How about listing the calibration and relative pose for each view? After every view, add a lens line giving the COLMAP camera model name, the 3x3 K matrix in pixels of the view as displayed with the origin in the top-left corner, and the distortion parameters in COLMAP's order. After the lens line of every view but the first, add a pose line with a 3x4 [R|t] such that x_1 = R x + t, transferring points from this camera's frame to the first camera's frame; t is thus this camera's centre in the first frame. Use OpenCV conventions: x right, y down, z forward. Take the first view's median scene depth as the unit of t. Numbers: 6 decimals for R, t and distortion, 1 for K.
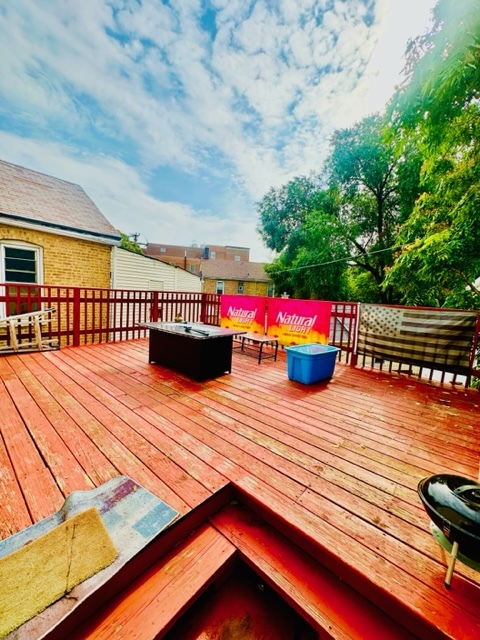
lens RADIAL K [[256.6, 0, 240.0], [0, 256.6, 320.0], [0, 0, 1]] dist [-0.001089, -0.000041]
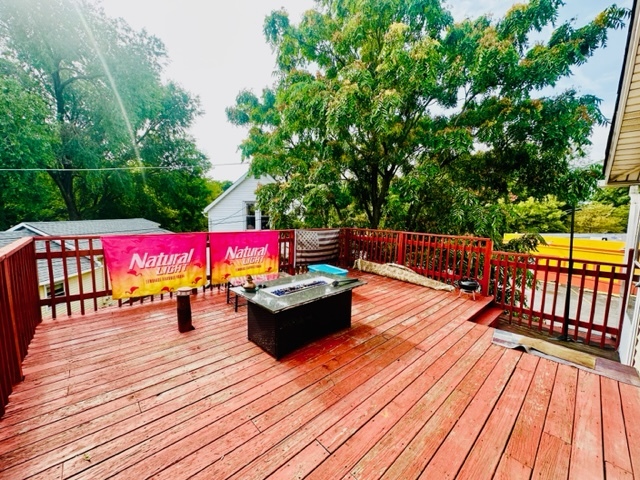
lens RADIAL K [[256.6, 0, 320.0], [0, 256.6, 240.0], [0, 0, 1]] dist [-0.001089, -0.000041]
pose [[0.096077, -0.159168, 0.982565, -1.262755], [0.080139, 0.985164, 0.151753, -0.305227], [-0.992143, 0.064162, 0.107407, 1.081732]]
